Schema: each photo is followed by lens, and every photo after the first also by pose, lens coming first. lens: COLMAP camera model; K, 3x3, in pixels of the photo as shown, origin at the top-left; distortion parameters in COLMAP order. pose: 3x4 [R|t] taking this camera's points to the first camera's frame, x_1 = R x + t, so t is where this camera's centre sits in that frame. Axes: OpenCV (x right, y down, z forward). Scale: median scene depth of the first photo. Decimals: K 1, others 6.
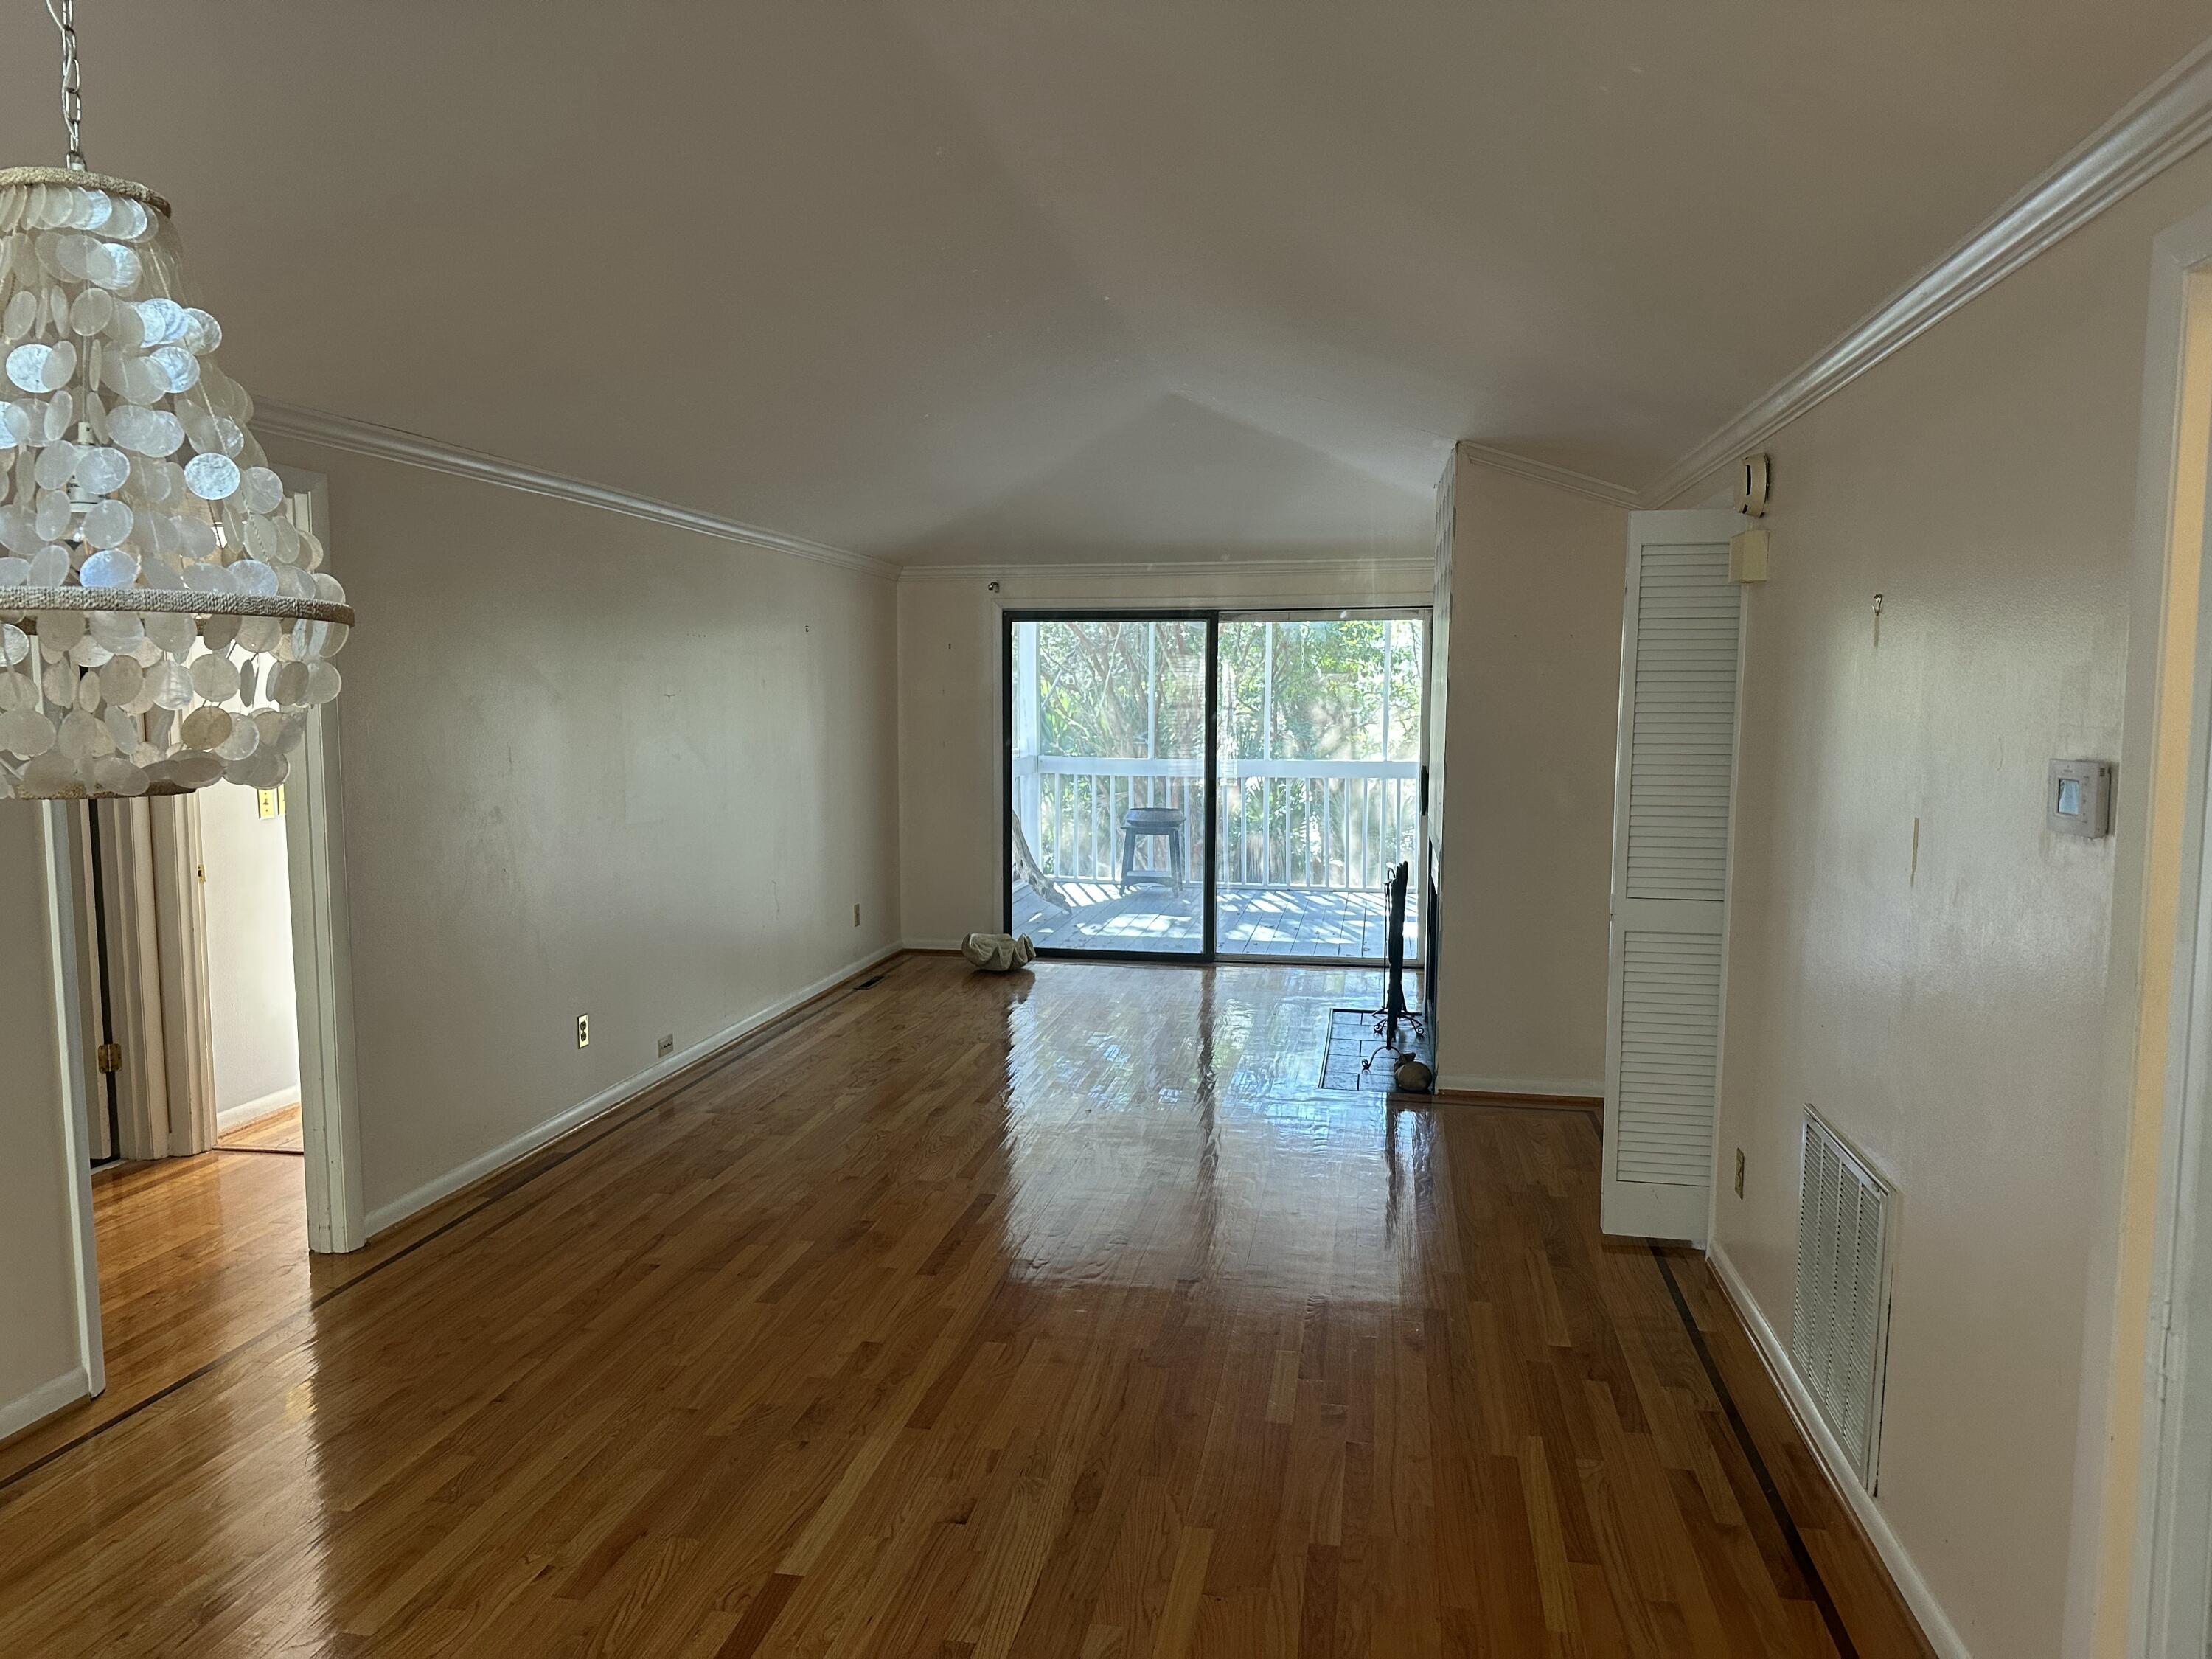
lens RADIAL K [[1521.0, 0, 1108.6], [0, 1521.0, 836.8], [0, 0, 1]] dist [0.003138, 0.000123]
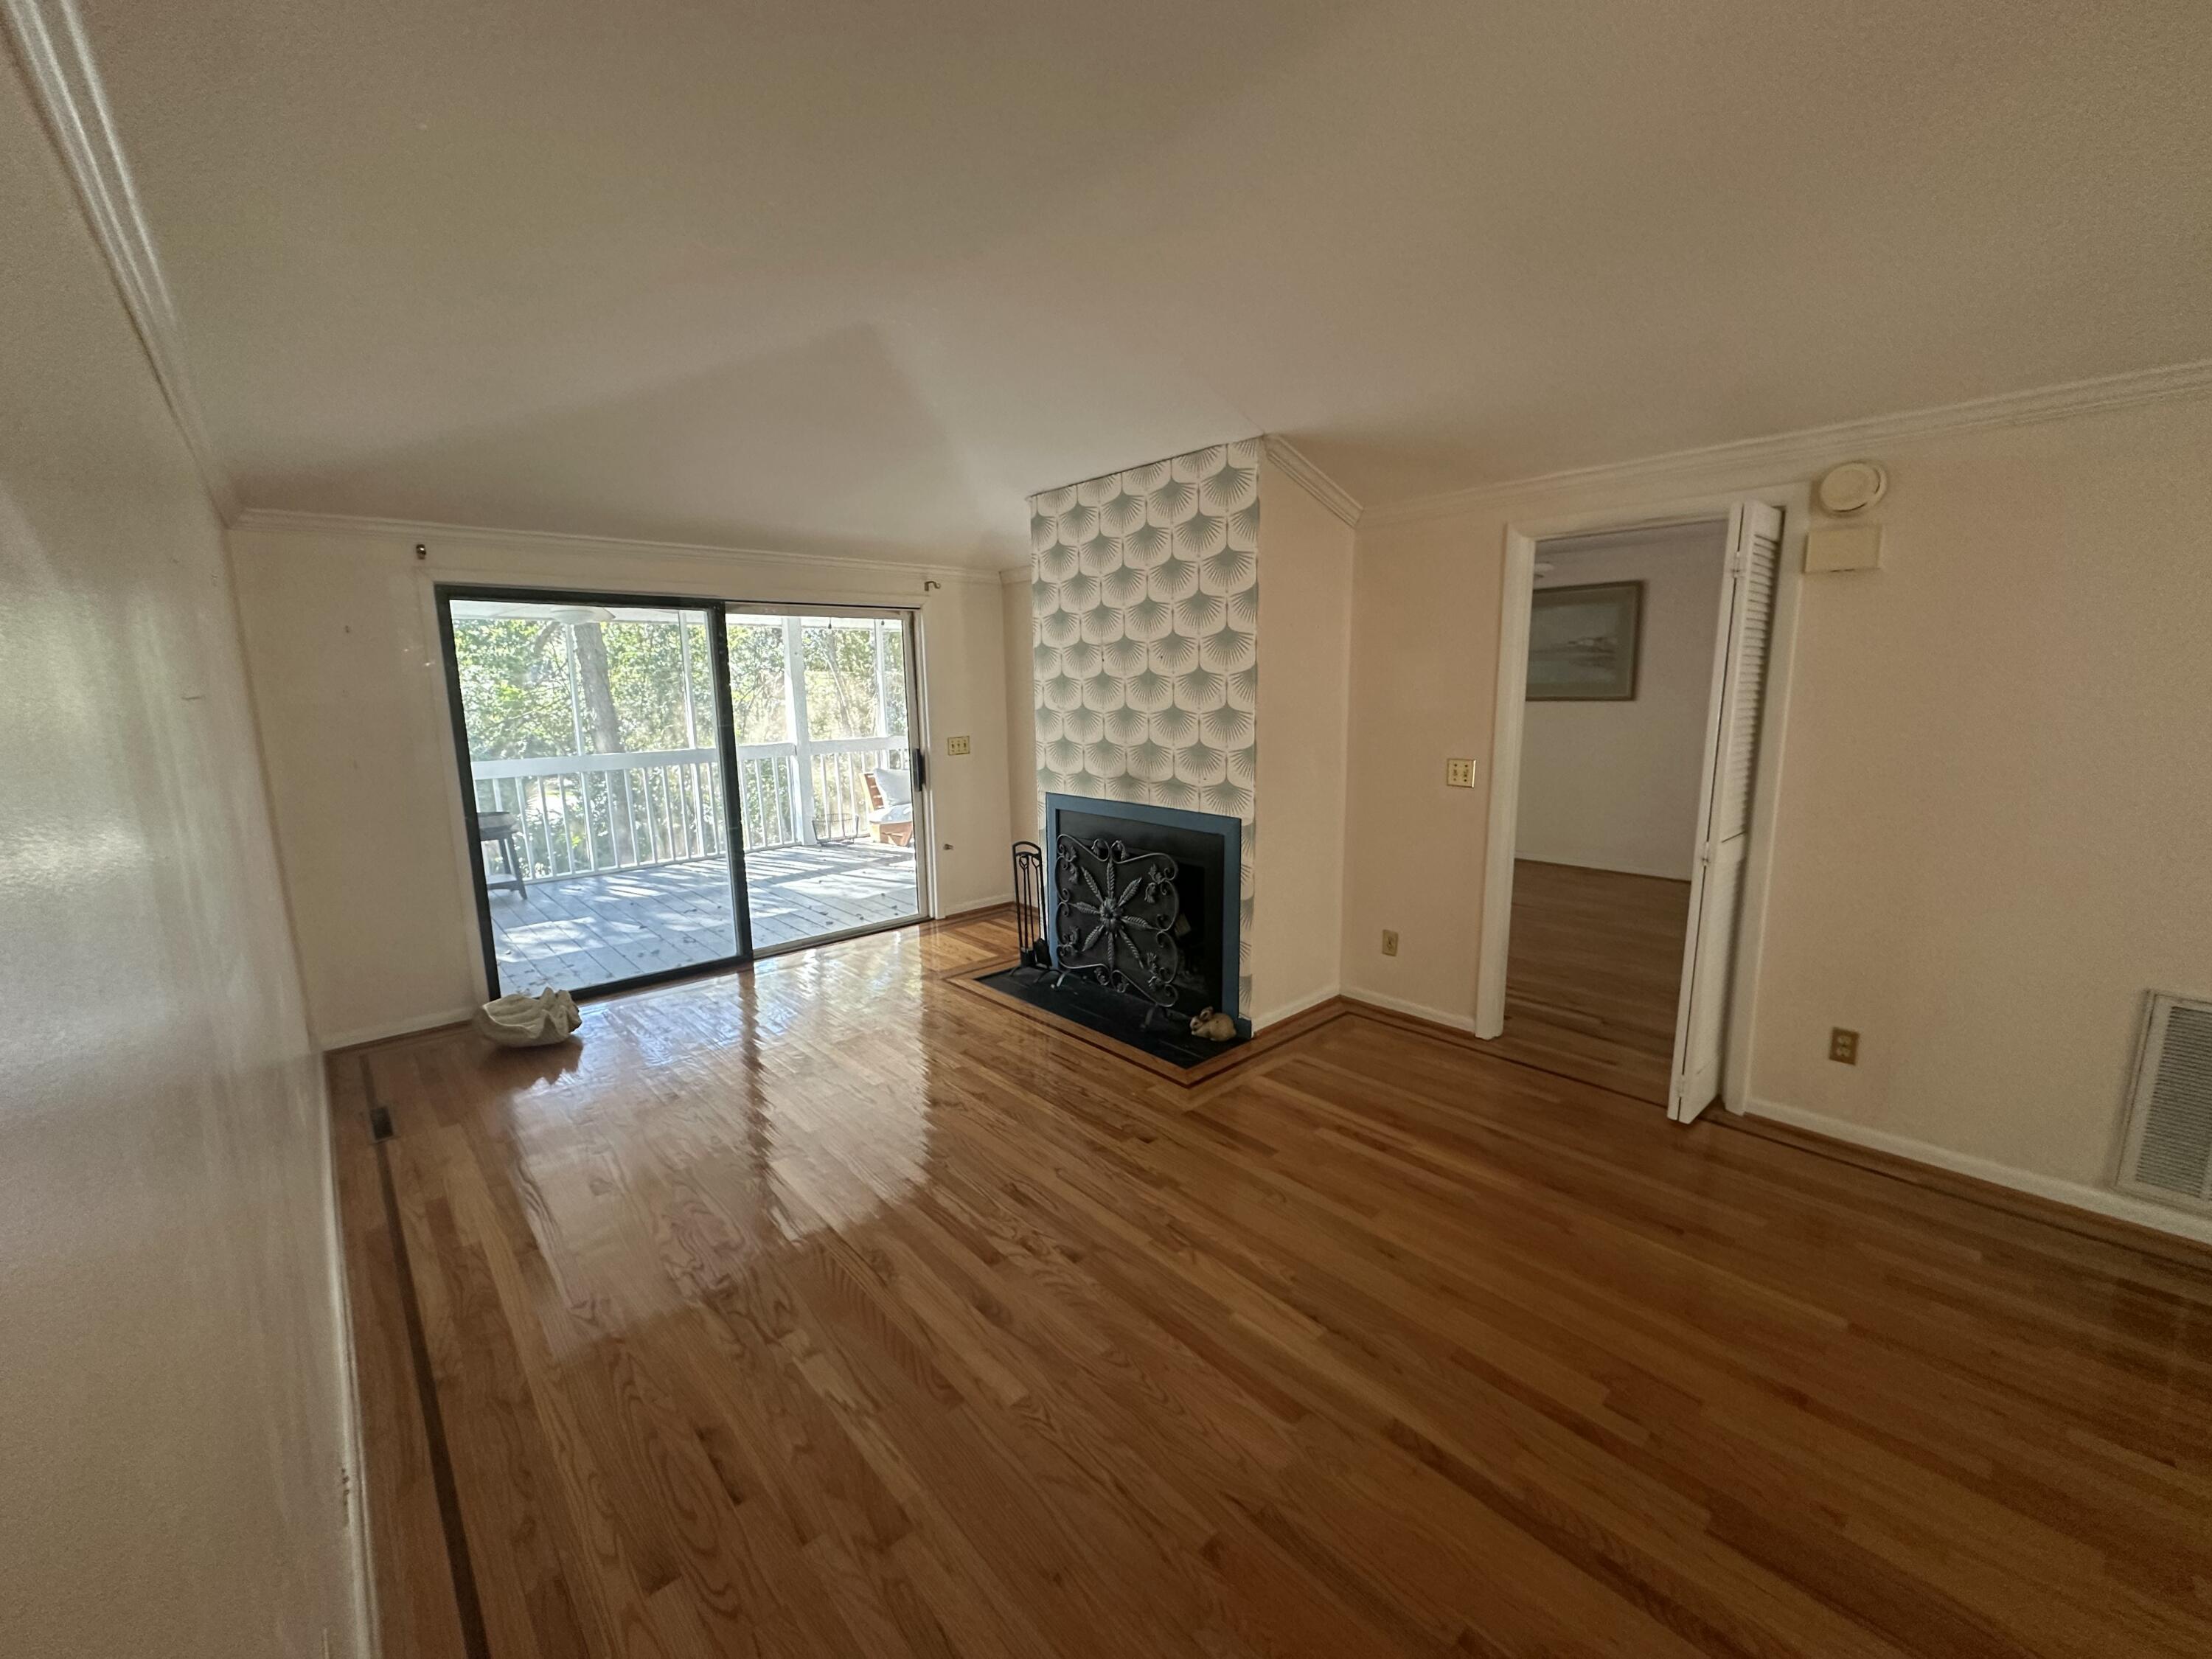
lens RADIAL K [[879.5, 0, 1100.7], [0, 879.5, 832.0], [0, 0, 1]] dist [-0.004239, 0.000380]
pose [[0.606077, -0.146358, 0.781825, -0.234808], [0.093387, 0.989221, 0.112788, -0.045254], [-0.789905, 0.004654, 0.613211, 0.476159]]
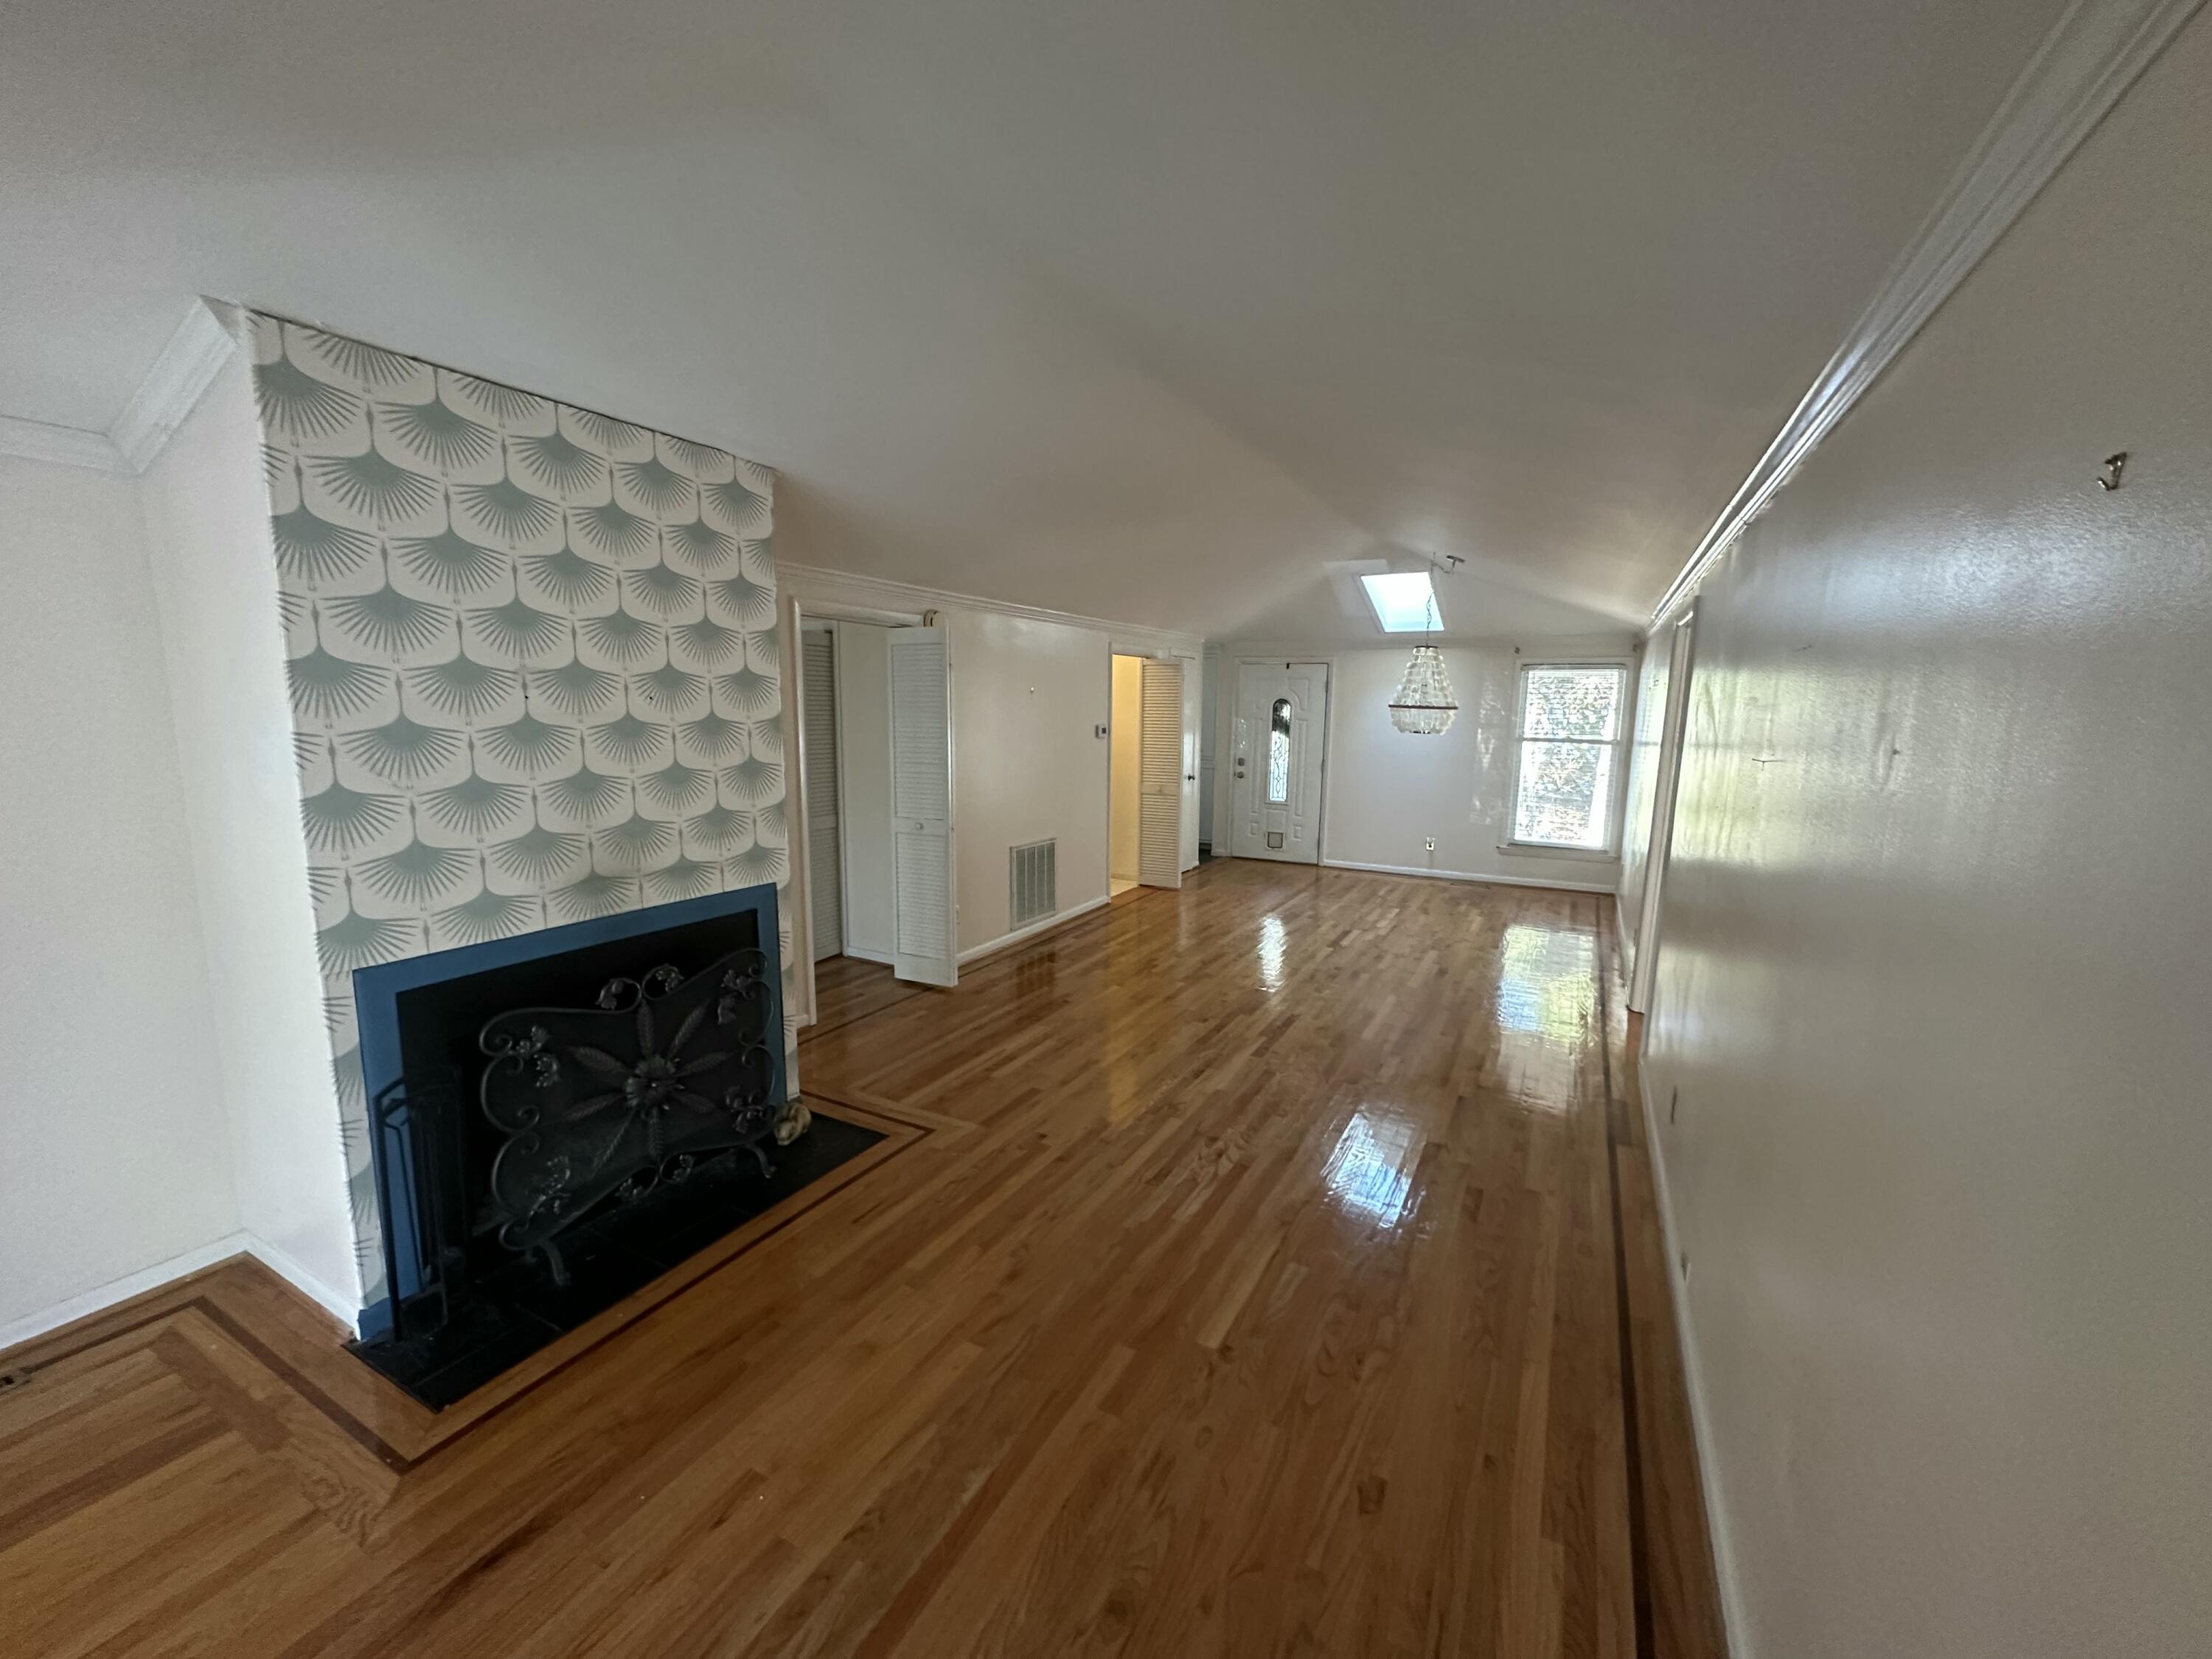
lens RADIAL K [[879.5, 0, 1106.3], [0, 879.5, 834.5], [0, 0, 1]] dist [-0.004239, 0.000380]
pose [[-0.951584, -0.062227, 0.301025, -0.105325], [0.011471, 0.971425, 0.237070, -0.108503], [-0.307175, 0.229045, -0.923678, 1.005770]]
